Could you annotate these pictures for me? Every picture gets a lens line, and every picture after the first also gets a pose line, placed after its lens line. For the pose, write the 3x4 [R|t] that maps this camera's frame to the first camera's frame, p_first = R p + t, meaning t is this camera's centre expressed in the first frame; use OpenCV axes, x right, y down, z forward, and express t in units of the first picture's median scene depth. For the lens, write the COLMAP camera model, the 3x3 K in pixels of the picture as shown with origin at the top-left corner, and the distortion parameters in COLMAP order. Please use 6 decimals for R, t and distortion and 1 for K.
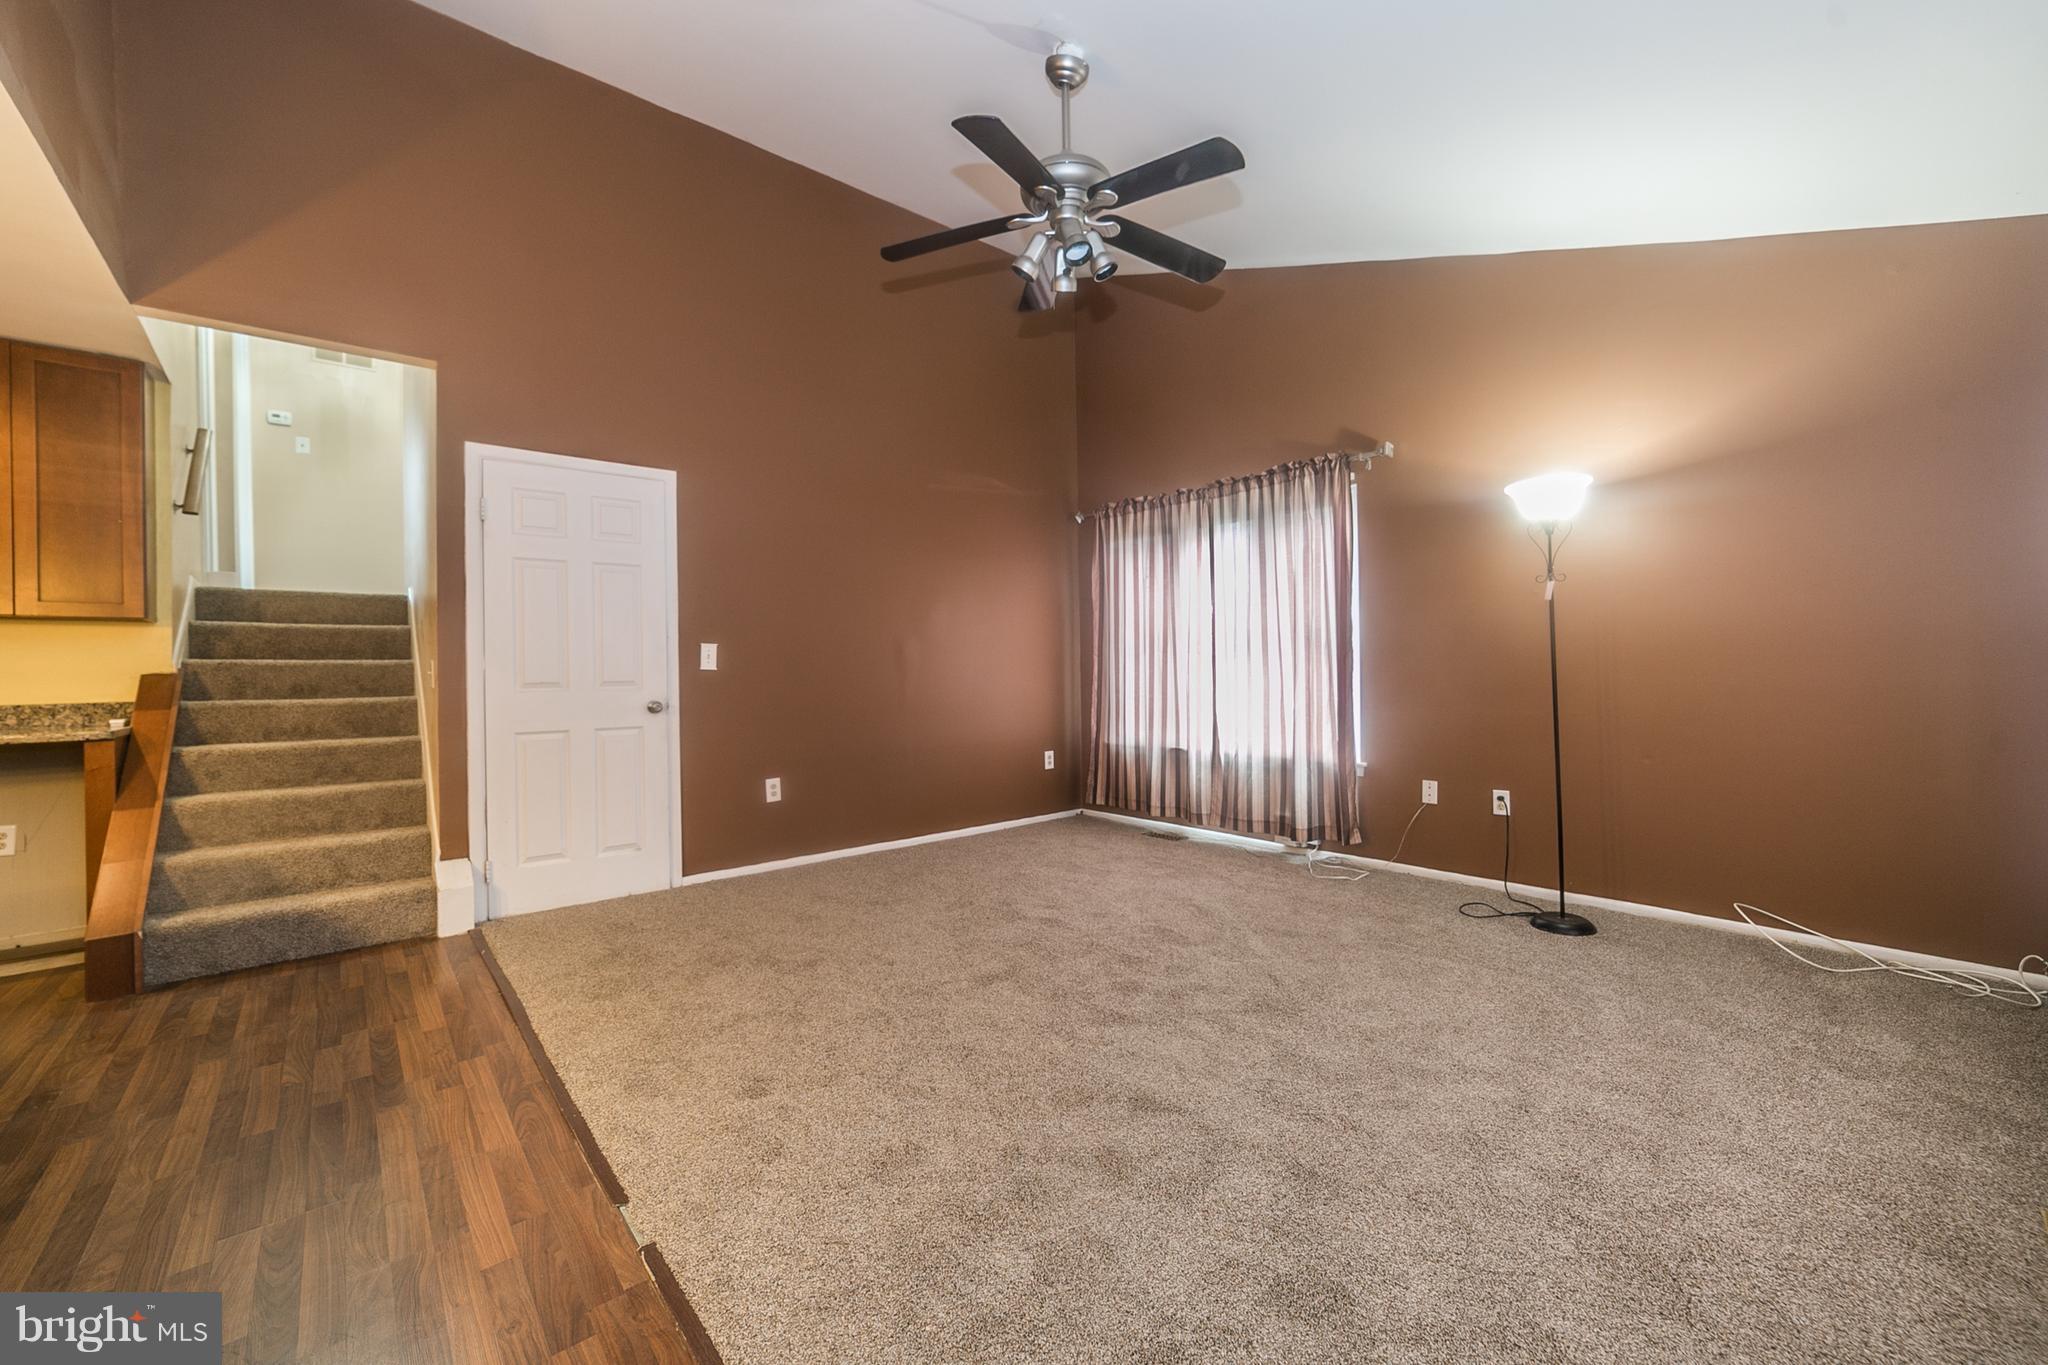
lens RADIAL K [[805.4, 0, 1020.1], [0, 805.4, 670.5], [0, 0, 1]] dist [-0.019859, 0.007743]
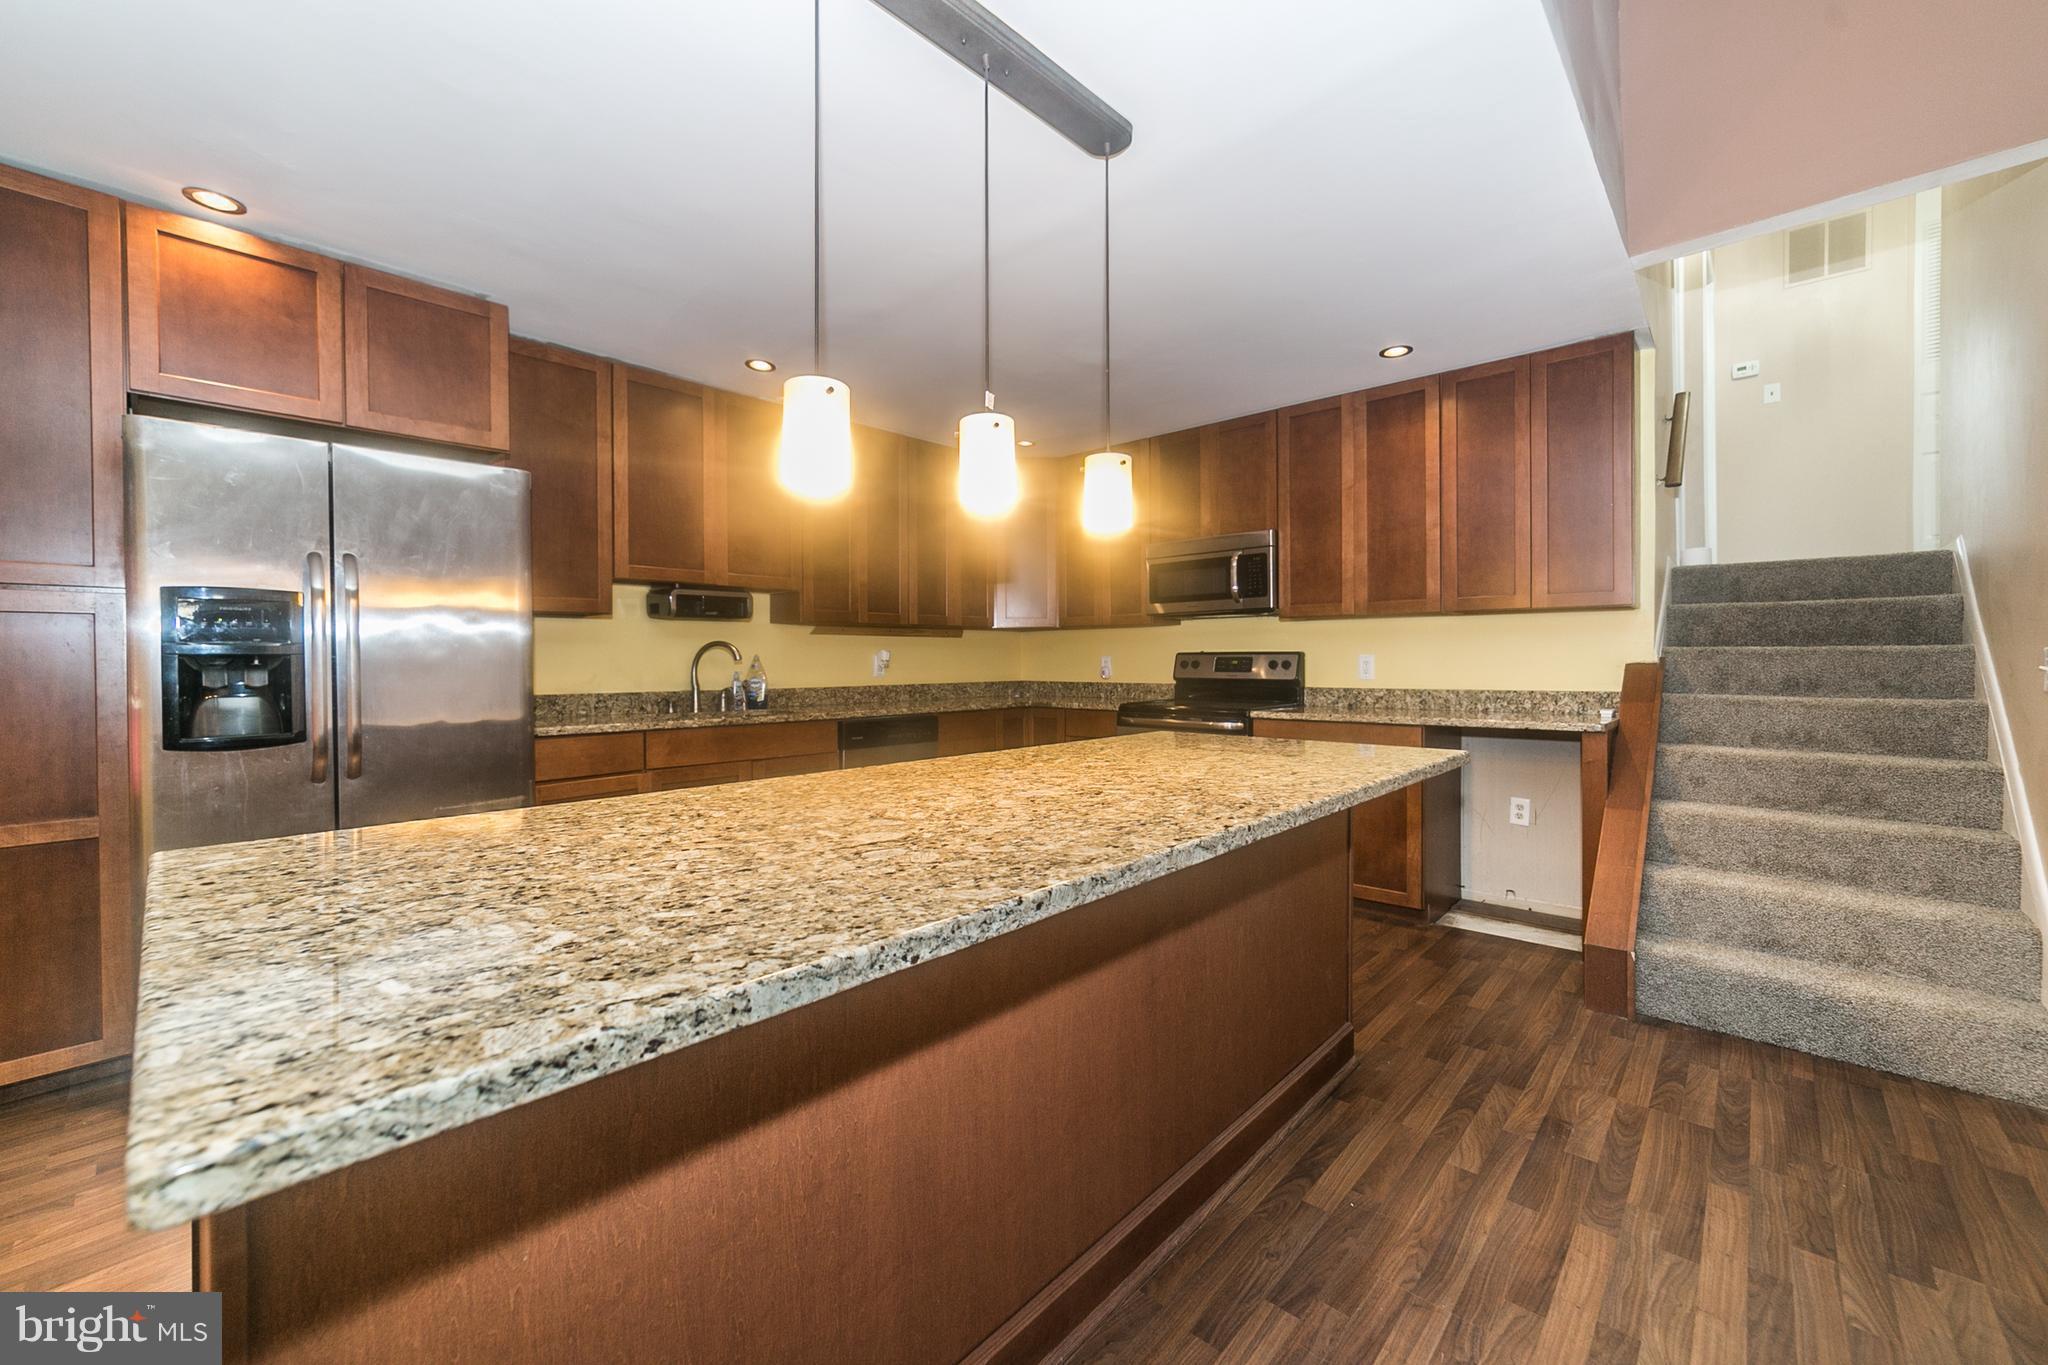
lens RADIAL K [[805.4, 0, 1016.1], [0, 805.4, 666.7], [0, 0, 1]] dist [-0.019859, 0.007743]
pose [[0.109581, 0.018726, -0.993802, -0.226890], [0.002428, 0.999814, 0.019107, -0.011356], [0.993975, -0.004507, 0.109515, 0.161741]]
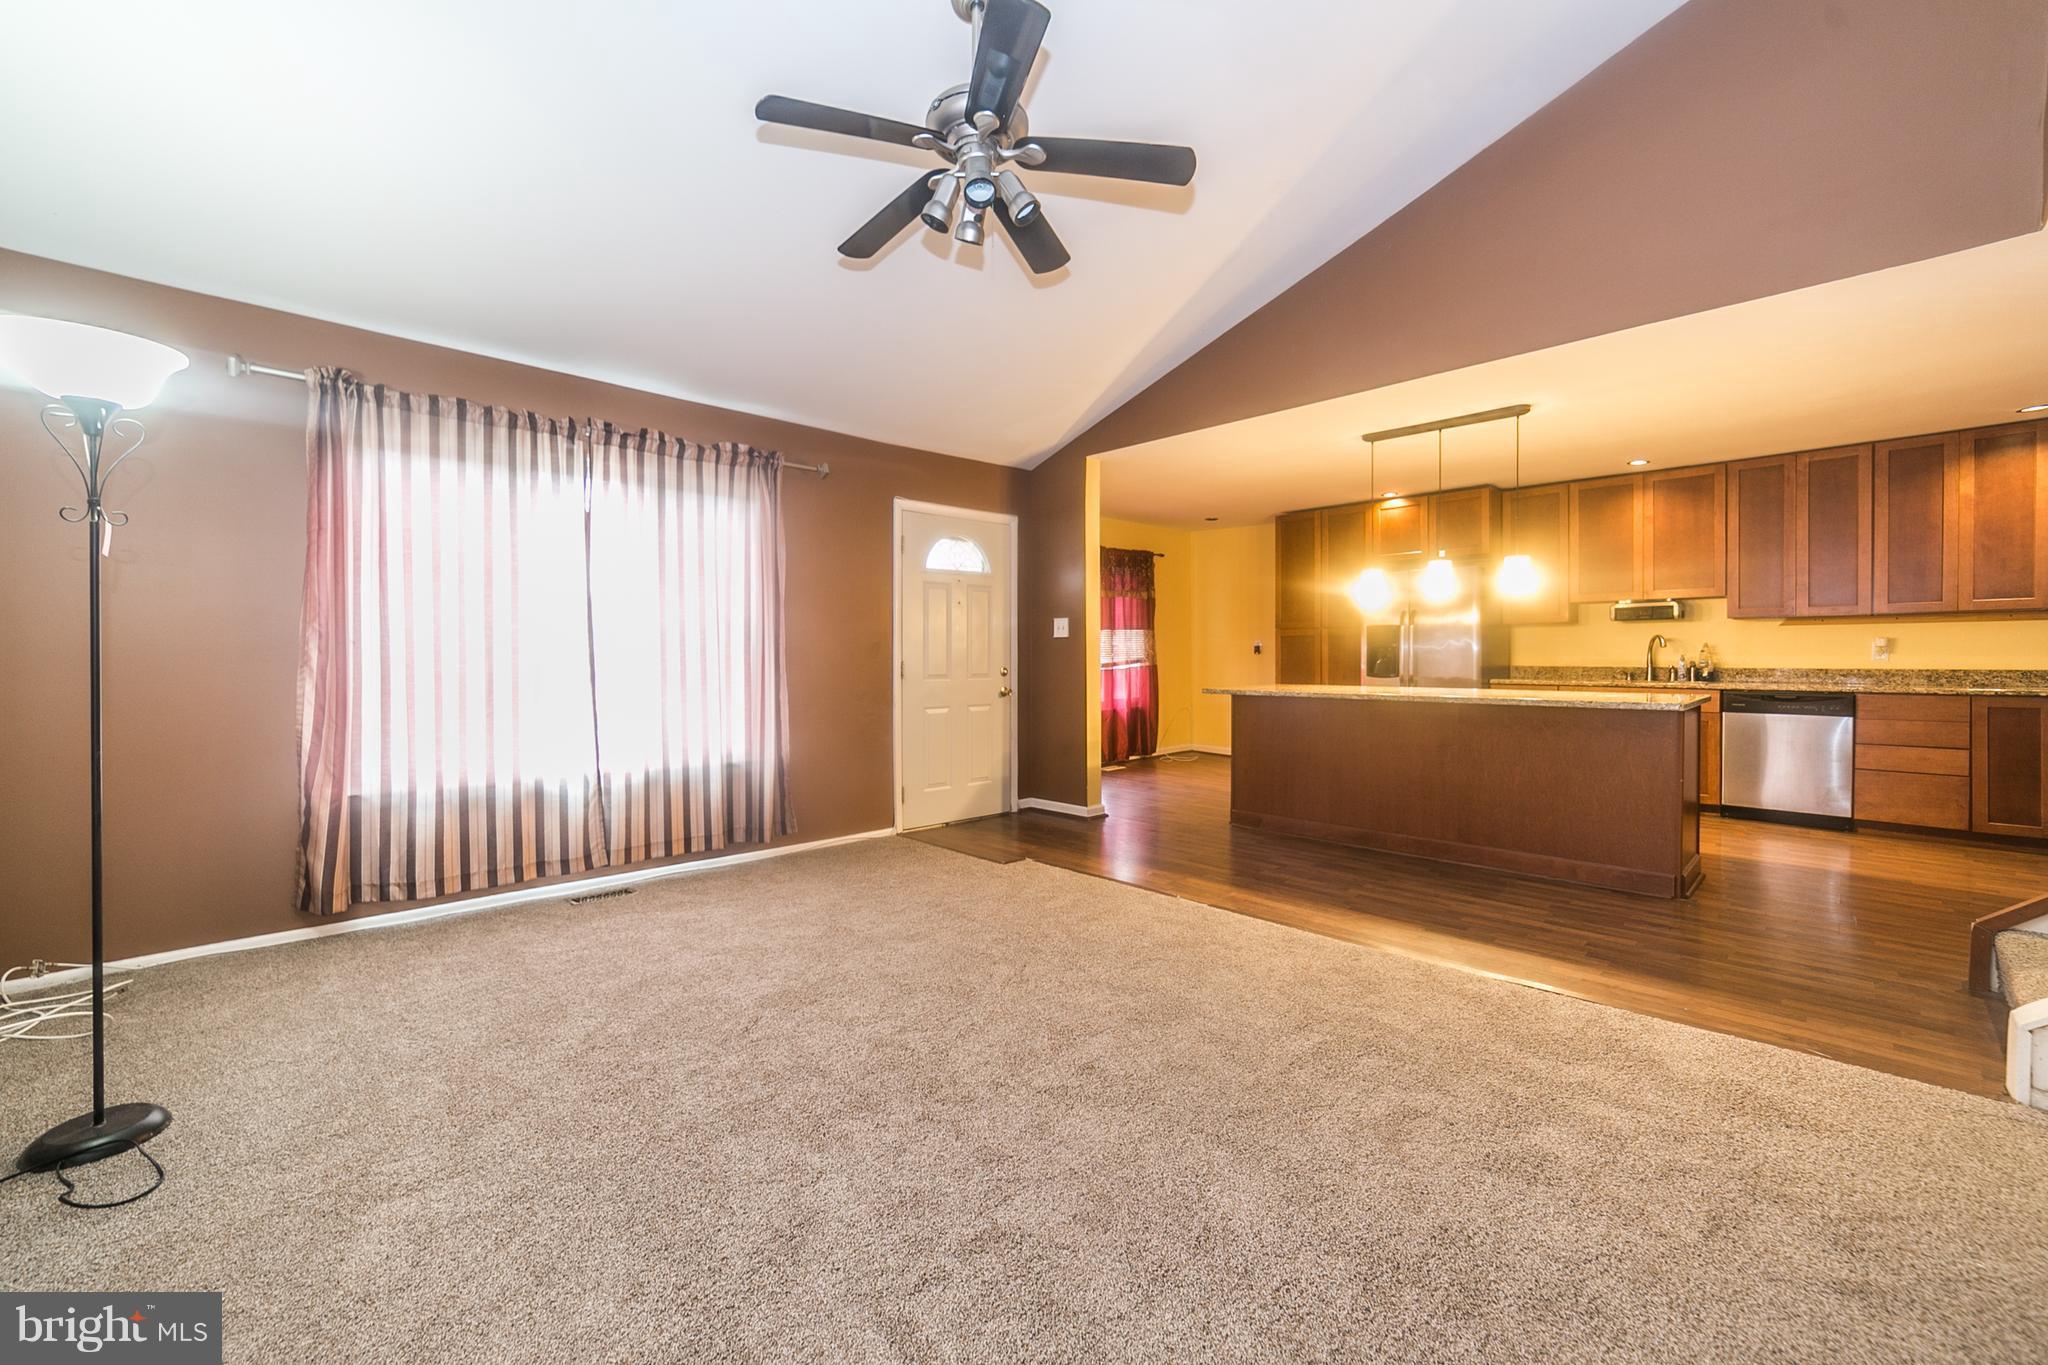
lens RADIAL K [[805.4, 0, 1017.5], [0, 805.4, 670.3], [0, 0, 1]] dist [-0.019859, 0.007743]
pose [[-0.998492, 0.018157, -0.051805, 0.058120], [0.017029, 0.999610, 0.022150, -0.011495], [0.052187, 0.021235, -0.998412, 1.465813]]
